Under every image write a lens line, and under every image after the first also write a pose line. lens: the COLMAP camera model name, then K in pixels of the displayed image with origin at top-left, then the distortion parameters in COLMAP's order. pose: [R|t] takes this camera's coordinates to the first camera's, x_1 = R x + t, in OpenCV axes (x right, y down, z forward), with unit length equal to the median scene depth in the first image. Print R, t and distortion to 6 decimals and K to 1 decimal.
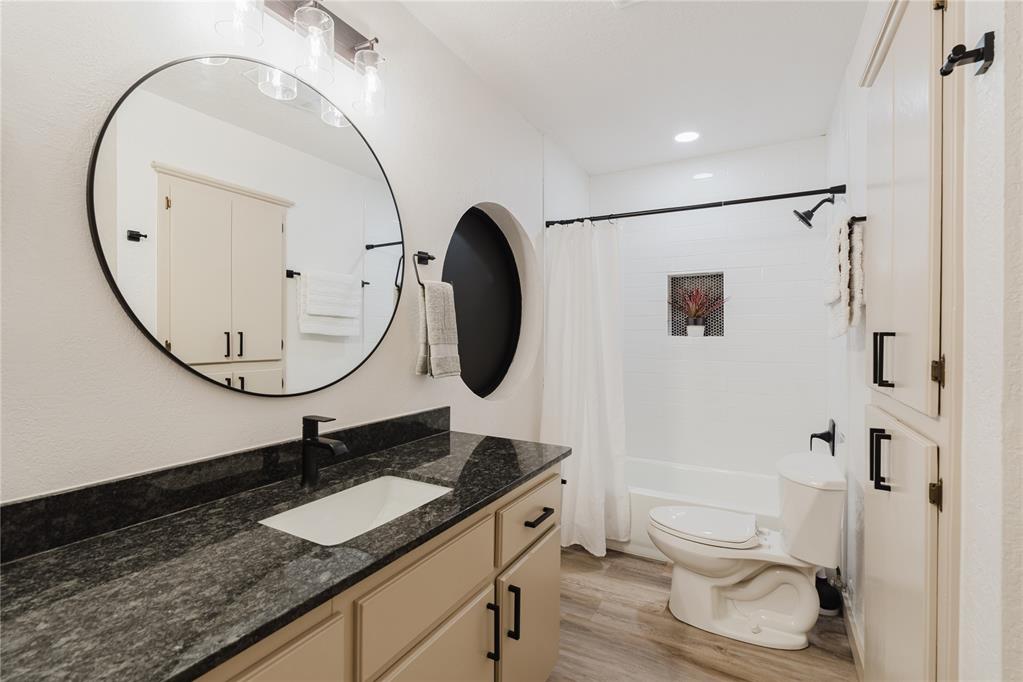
lens RADIAL K [[461.2, 0, 508.6], [0, 461.2, 344.3], [0, 0, 1]] dist [-0.016933, 0.006742]
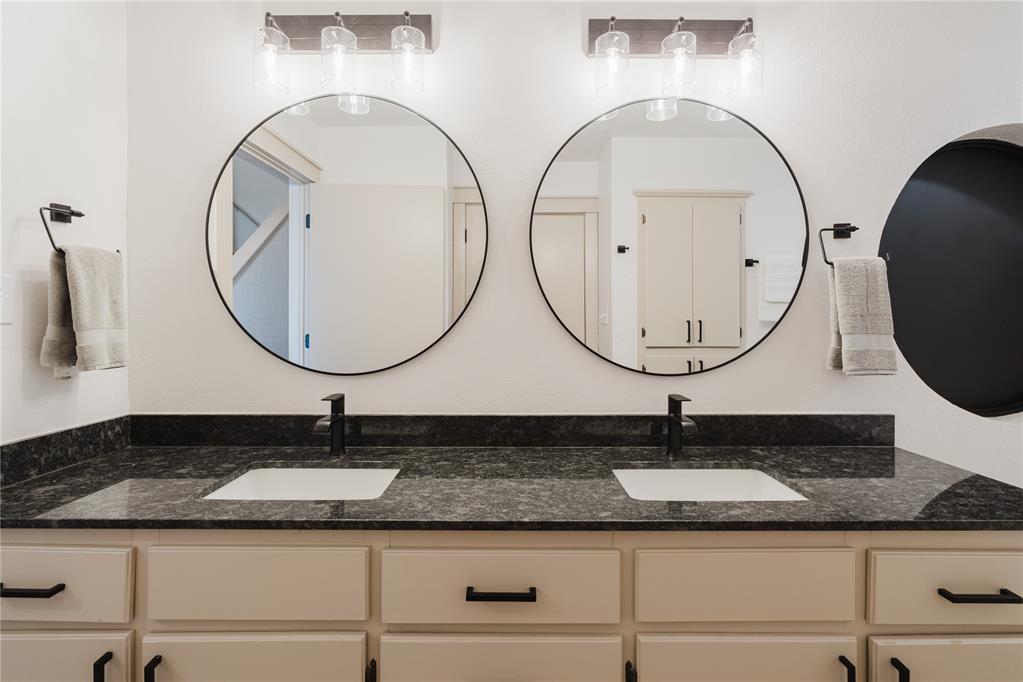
lens RADIAL K [[463.6, 0, 509.5], [0, 463.6, 331.3], [0, 0, 1]] dist [-0.003115, 0.000142]
pose [[0.490745, 0.013944, -0.871192, 0.268513], [-0.016366, 0.999843, 0.006784, -0.000416], [0.871149, 0.010929, 0.490896, 0.064546]]
